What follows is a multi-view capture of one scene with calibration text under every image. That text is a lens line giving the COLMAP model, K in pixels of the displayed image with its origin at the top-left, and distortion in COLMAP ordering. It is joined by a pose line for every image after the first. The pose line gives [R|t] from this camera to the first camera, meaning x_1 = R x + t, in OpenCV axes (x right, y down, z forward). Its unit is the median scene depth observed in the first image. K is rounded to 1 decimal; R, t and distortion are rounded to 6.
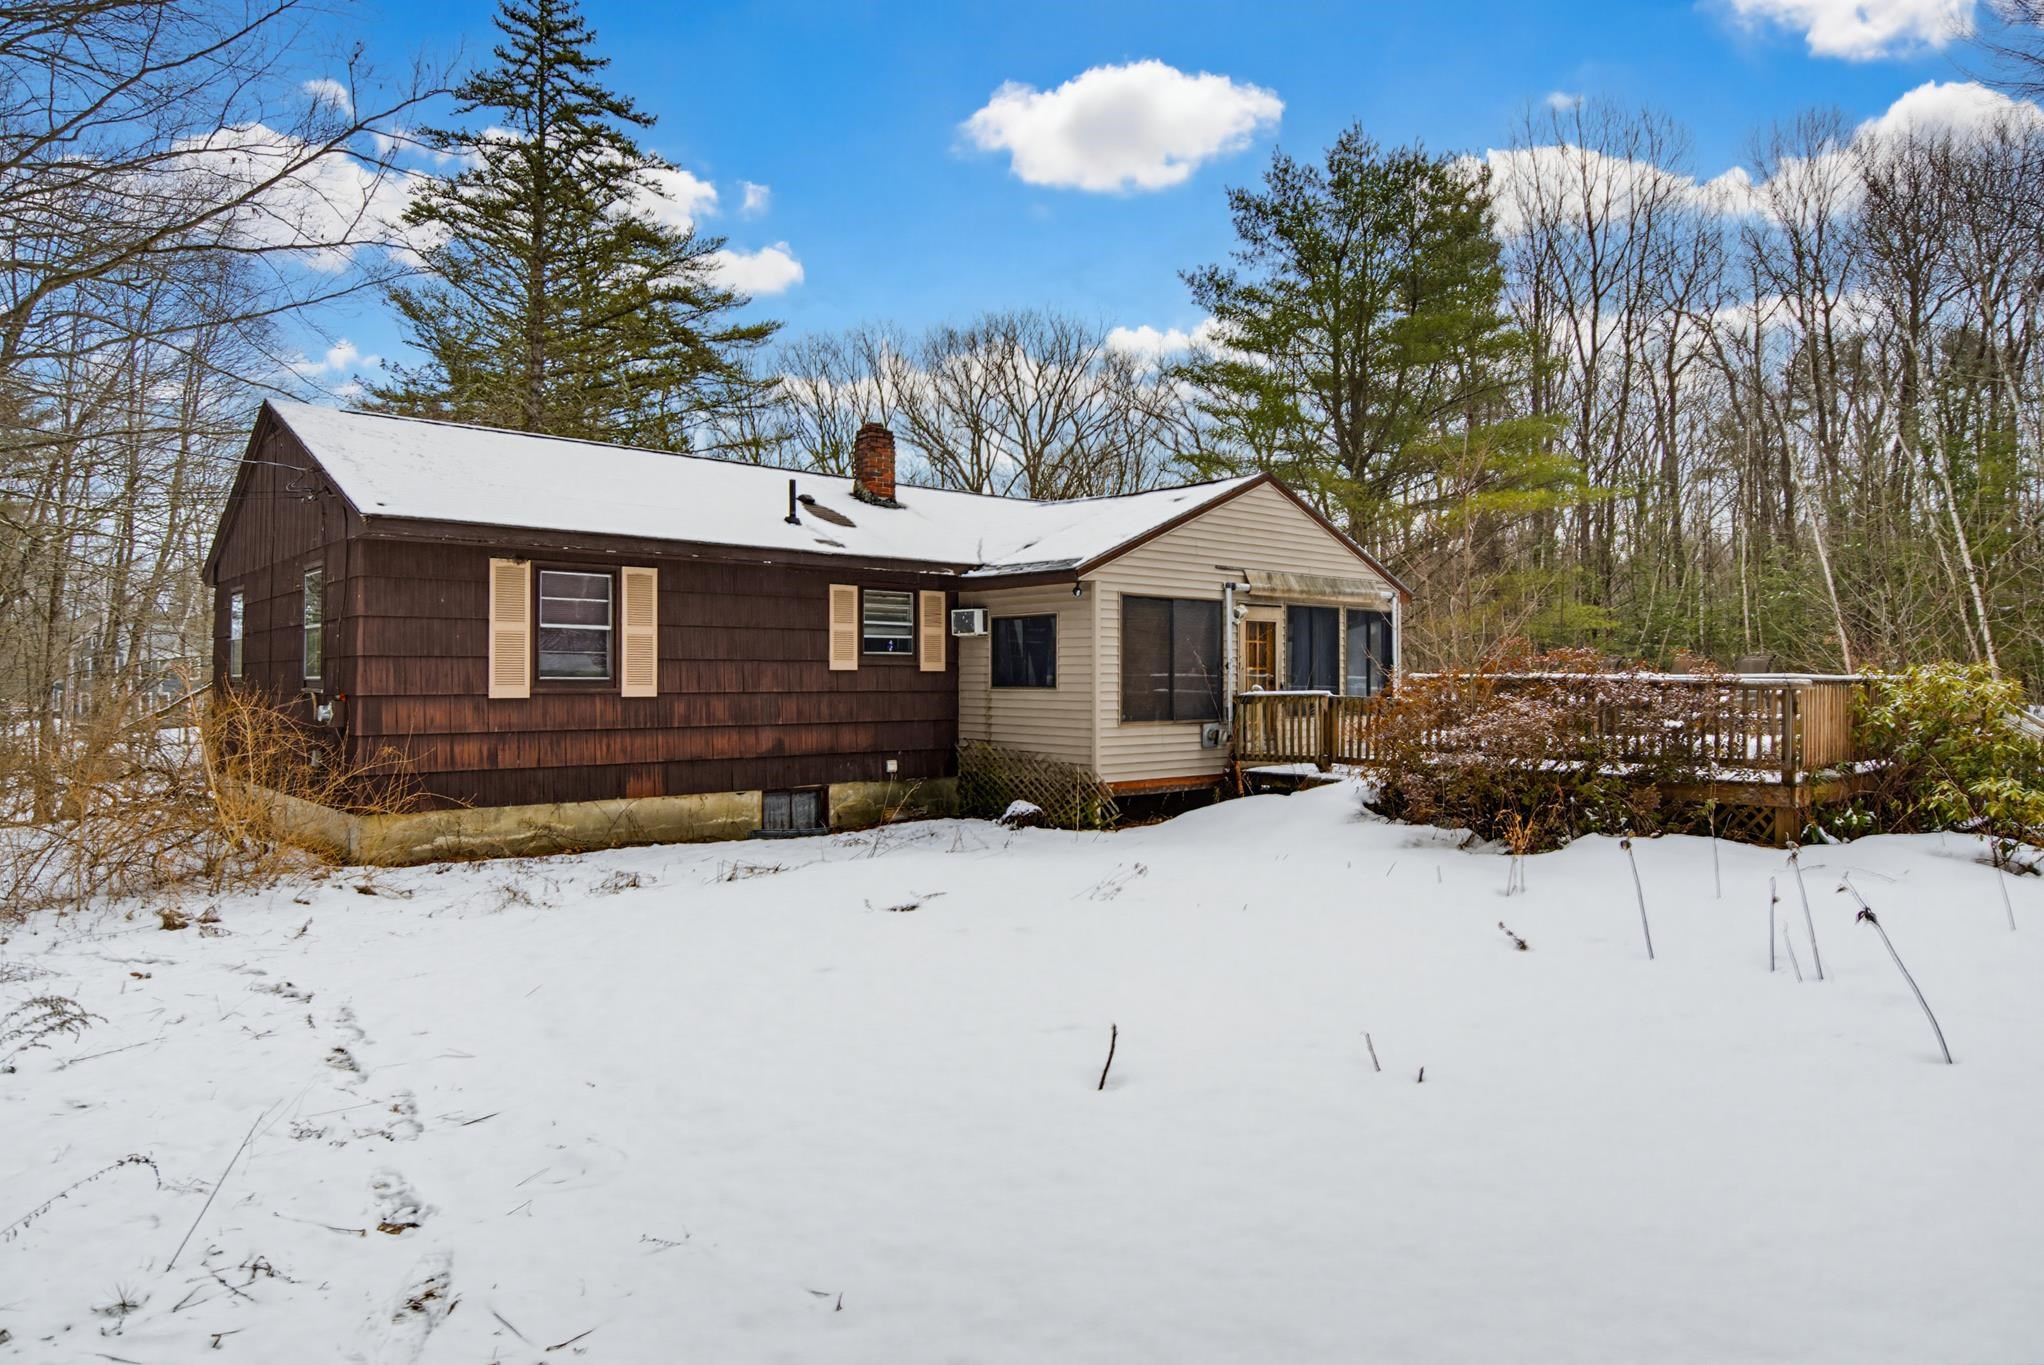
lens RADIAL K [[1181.8, 0, 1017.0], [0, 1181.8, 687.6], [0, 0, 1]] dist [0.007067, 0.000818]
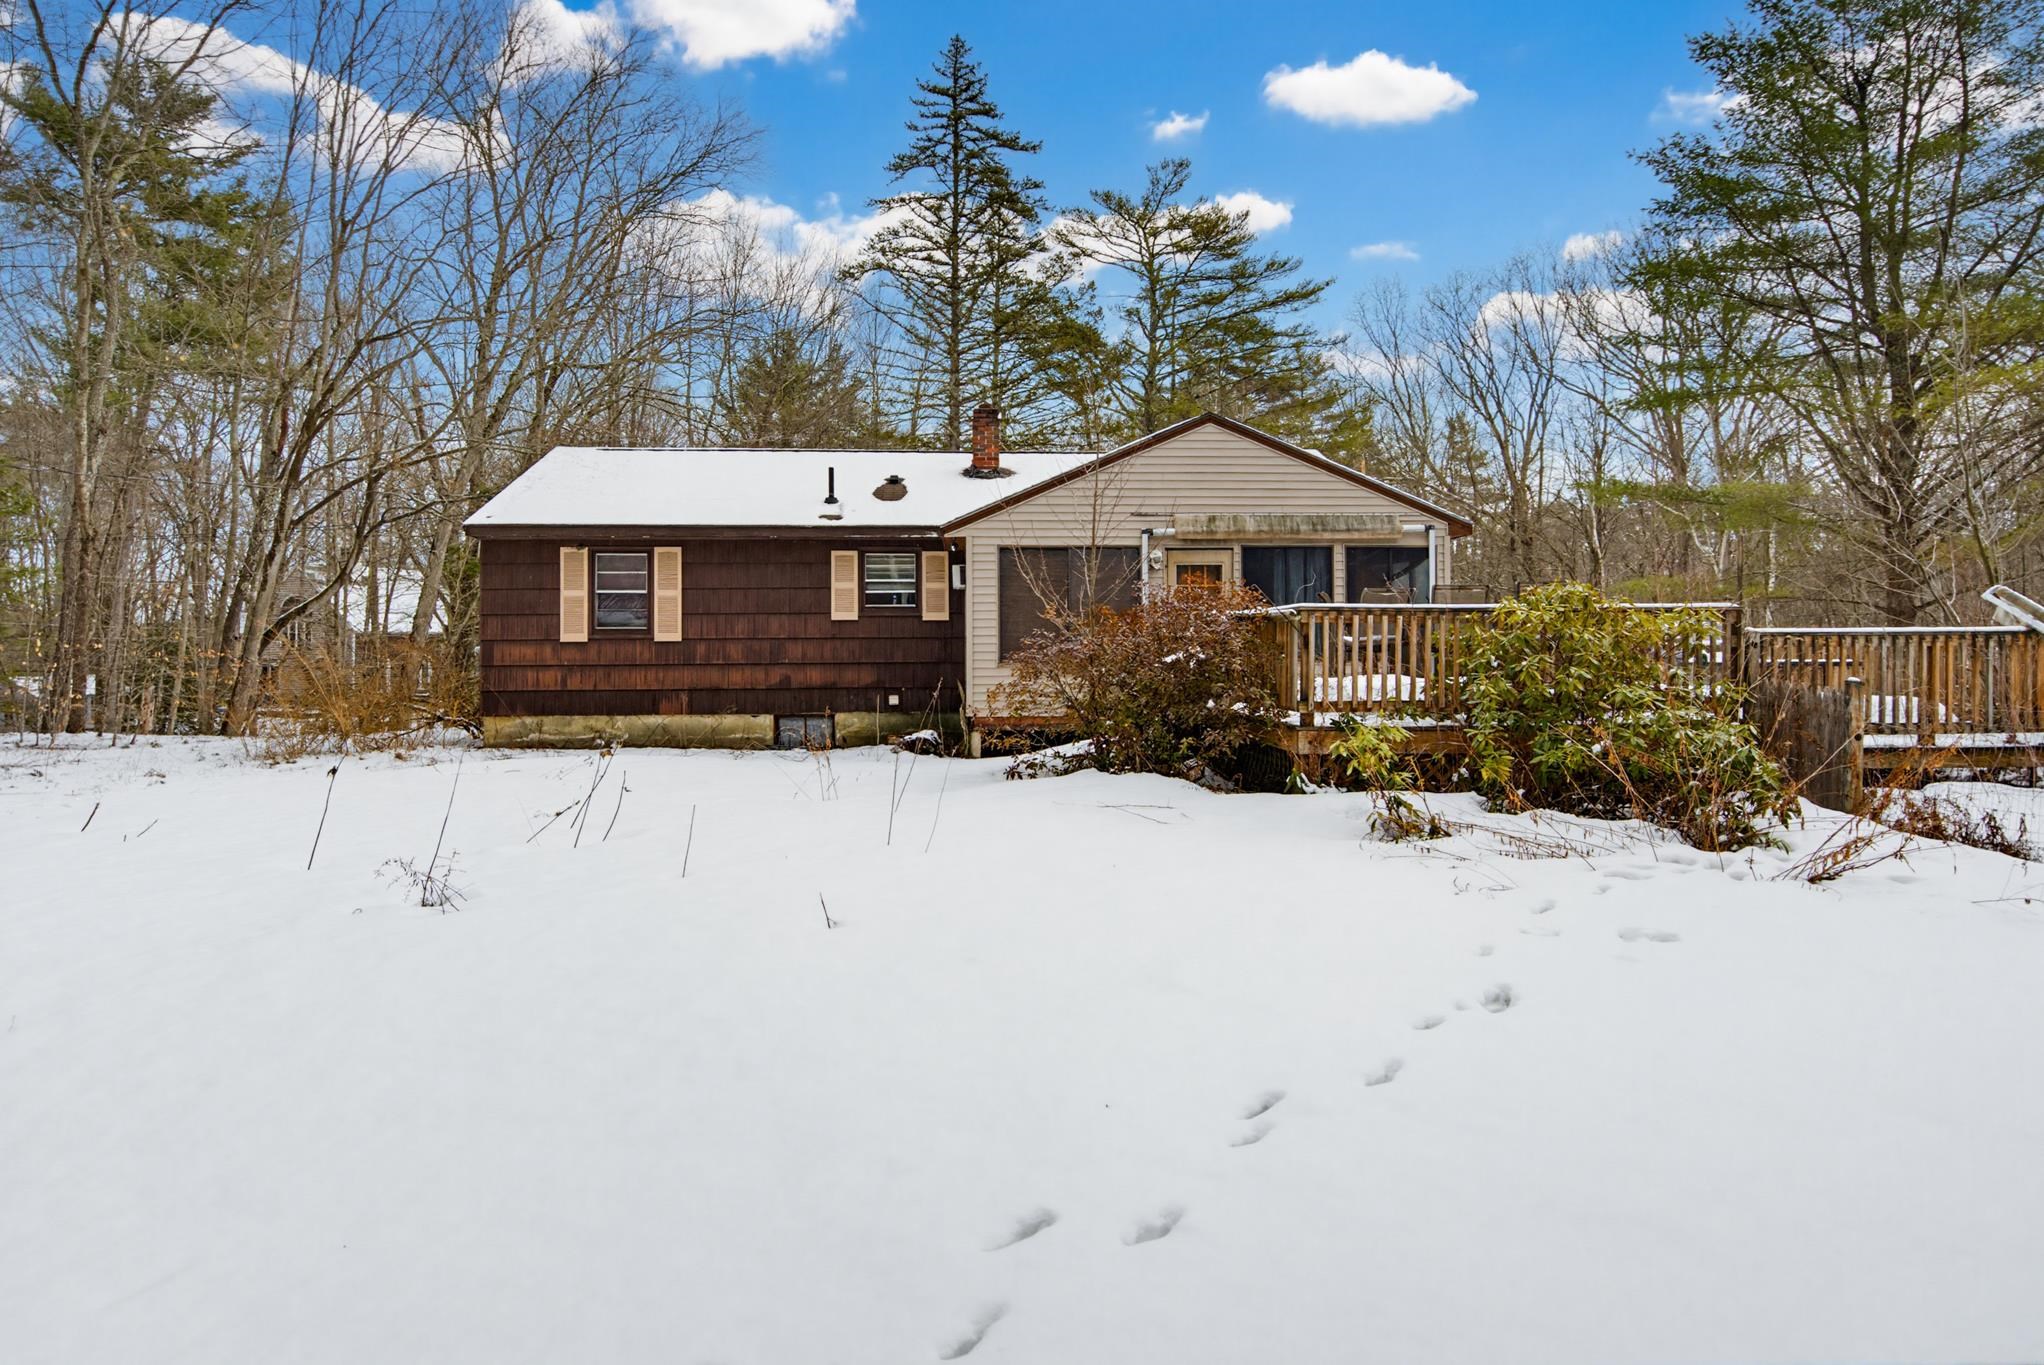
lens RADIAL K [[1181.8, 0, 1013.3], [0, 1181.8, 670.9], [0, 0, 1]] dist [0.007067, 0.000818]
pose [[0.809166, 0.008937, -0.587512, 0.752064], [0.002795, 0.999814, 0.019059, 0.015784], [0.587574, -0.017064, 0.808991, 0.112150]]
